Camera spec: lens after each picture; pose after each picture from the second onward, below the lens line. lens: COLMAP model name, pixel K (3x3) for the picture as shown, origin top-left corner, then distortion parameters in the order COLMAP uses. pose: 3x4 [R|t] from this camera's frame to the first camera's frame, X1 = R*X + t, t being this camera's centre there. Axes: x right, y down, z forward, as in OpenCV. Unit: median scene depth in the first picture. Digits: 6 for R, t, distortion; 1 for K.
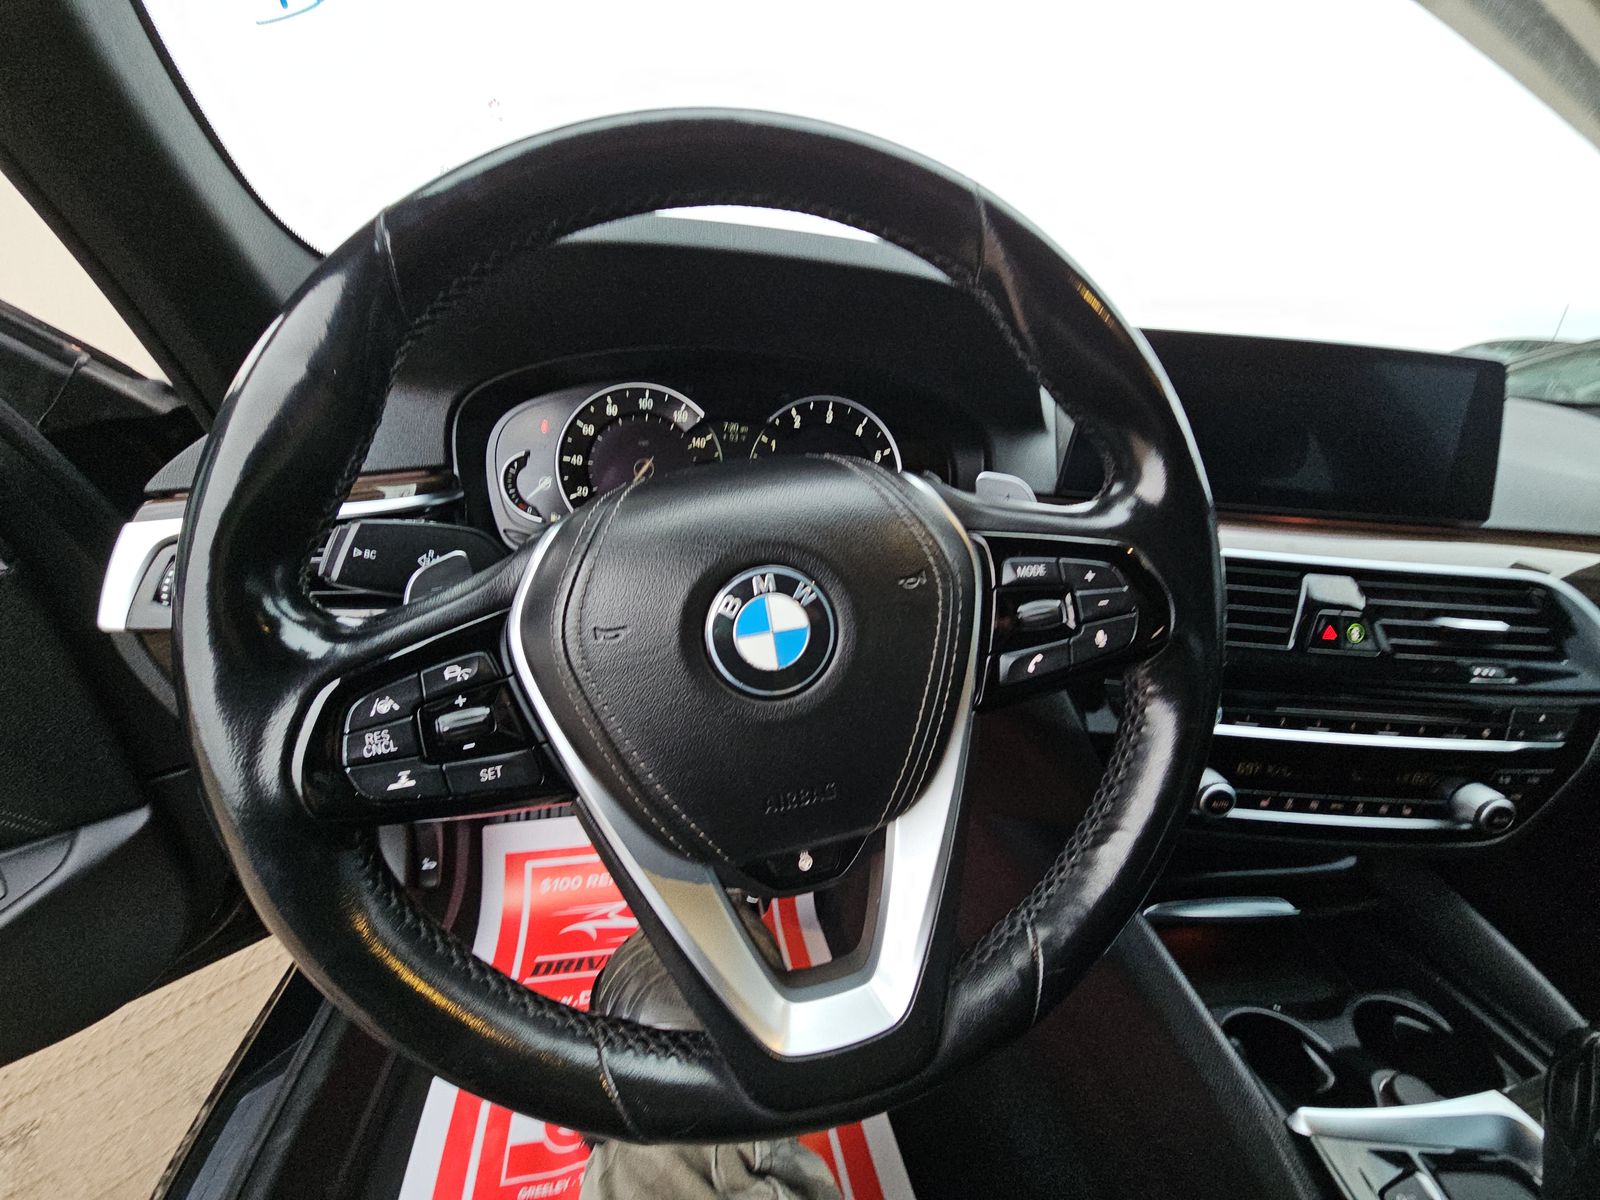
lens RADIAL K [[639.8, 0, 800.0], [0, 639.8, 600.0], [0, 0, 1]] dist [-0.011054, -0.000048]
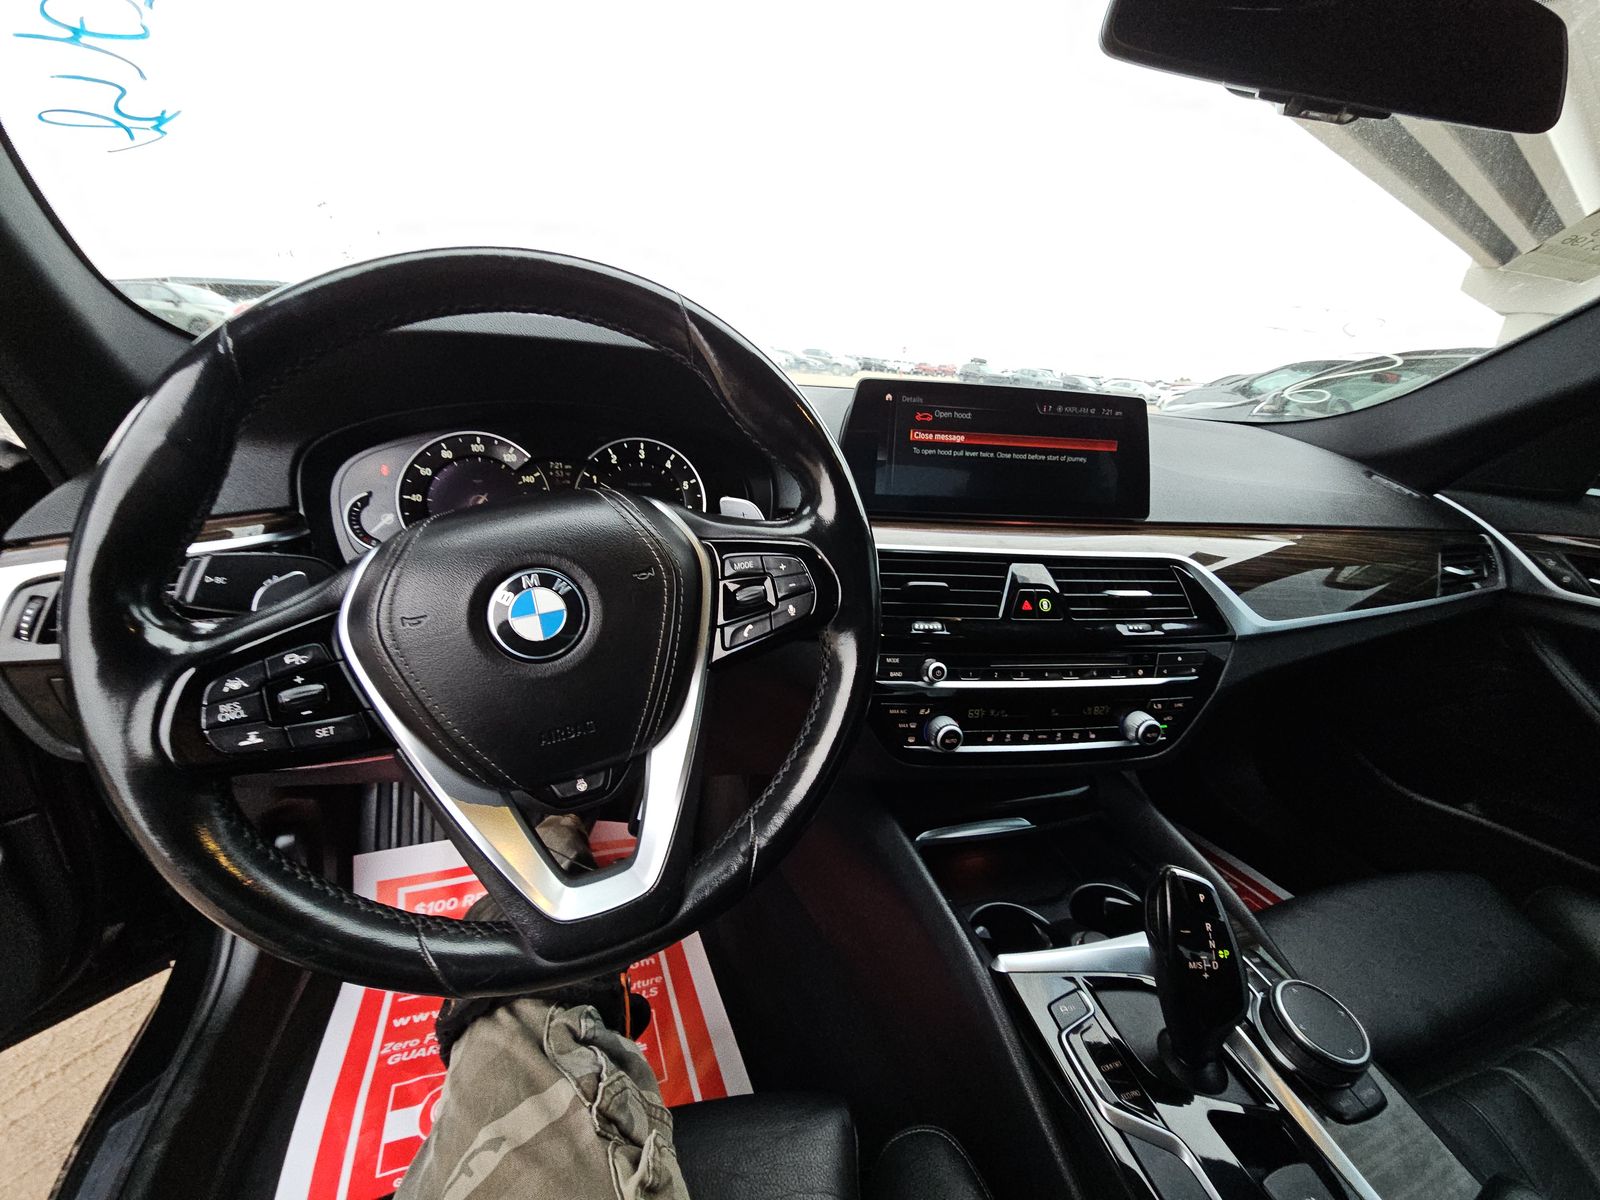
lens RADIAL K [[644.6, 0, 798.3], [0, 644.6, 593.6], [0, 0, 1]] dist [-0.002863, 0.000273]
pose [[0.988590, -0.056760, 0.139526, 0.272709], [0.063450, 0.997016, -0.043967, 0.085559], [-0.136614, 0.052318, 0.989242, -0.409904]]
